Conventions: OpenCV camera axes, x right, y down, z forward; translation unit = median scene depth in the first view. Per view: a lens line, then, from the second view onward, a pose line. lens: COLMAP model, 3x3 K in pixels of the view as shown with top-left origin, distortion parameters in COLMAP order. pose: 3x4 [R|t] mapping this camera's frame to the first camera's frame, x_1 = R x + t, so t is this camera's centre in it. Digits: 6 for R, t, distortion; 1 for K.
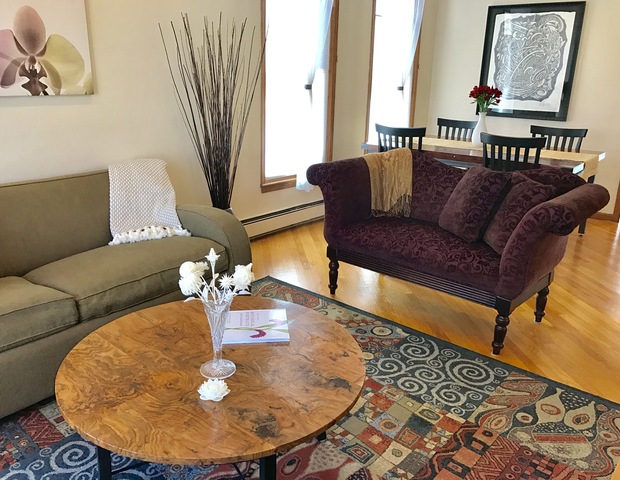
lens RADIAL K [[528.1, 0, 308.8], [0, 528.1, 237.6], [0, 0, 1]] dist [0.011709, 0.012242]
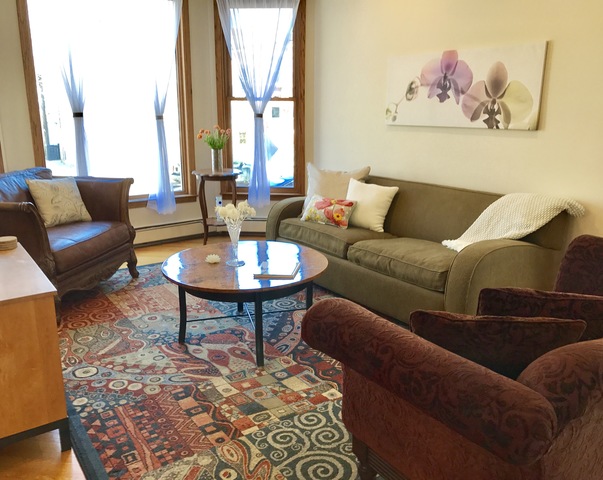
lens RADIAL K [[526.5, 0, 301.1], [0, 526.5, 241.5], [0, 0, 1]] dist [0.010854, -0.001782]
pose [[-0.242824, 0.227305, -0.943064, 1.012411], [-0.295391, 0.908667, 0.295073, -0.295668], [0.924002, 0.350223, -0.153503, 0.985733]]
